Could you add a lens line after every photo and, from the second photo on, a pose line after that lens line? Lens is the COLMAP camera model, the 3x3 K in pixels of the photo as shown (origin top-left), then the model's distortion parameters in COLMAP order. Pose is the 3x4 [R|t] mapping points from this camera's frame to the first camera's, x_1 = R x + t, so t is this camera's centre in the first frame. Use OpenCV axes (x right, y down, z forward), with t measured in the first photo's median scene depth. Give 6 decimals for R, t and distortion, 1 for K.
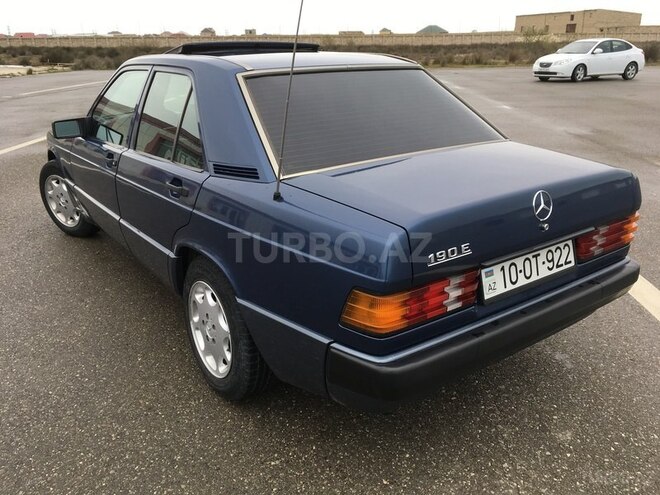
lens RADIAL K [[560.9, 0, 330.0], [0, 560.9, 247.5], [0, 0, 1]] dist [0.071166, -0.109786]
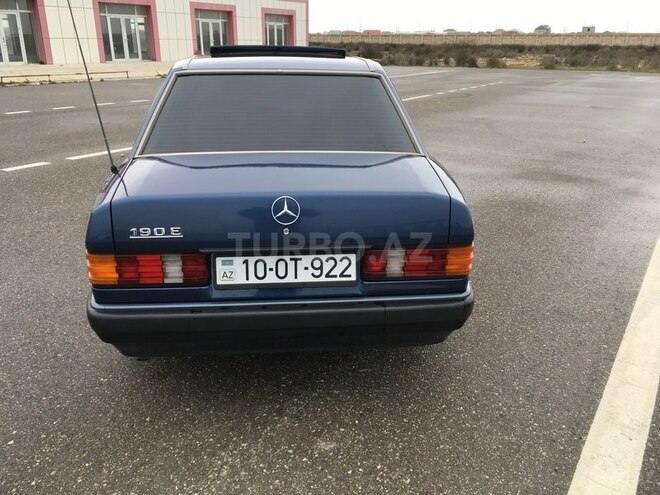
lens RADIAL K [[567.1, 0, 330.0], [0, 567.1, 239.5], [0, 0, 1]] dist [0.019649, -0.000266]
pose [[0.857138, 0.183000, -0.481483, 0.902665], [-0.187912, 0.981431, 0.038497, -0.072423], [0.479588, 0.057480, 0.875609, 0.108387]]
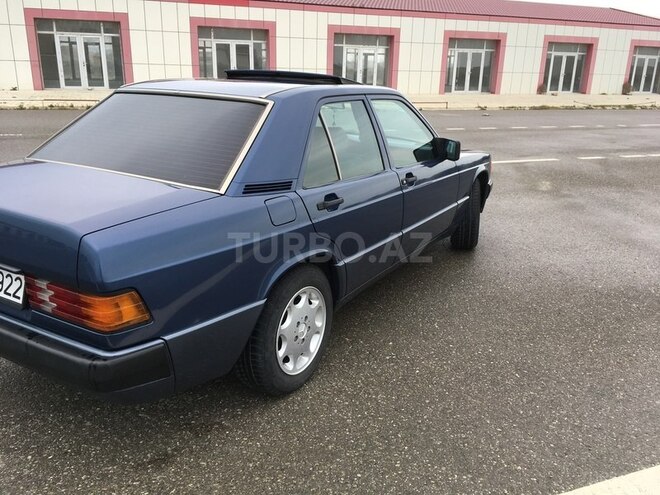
lens RADIAL K [[560.9, 0, 330.0], [0, 560.9, 247.5], [0, 0, 1]] dist [0.071166, -0.109786]
pose [[0.387281, 0.293356, -0.874045, 1.493552], [-0.337662, 0.927290, 0.161612, -0.398799], [0.857903, 0.232543, 0.458177, 1.035407]]
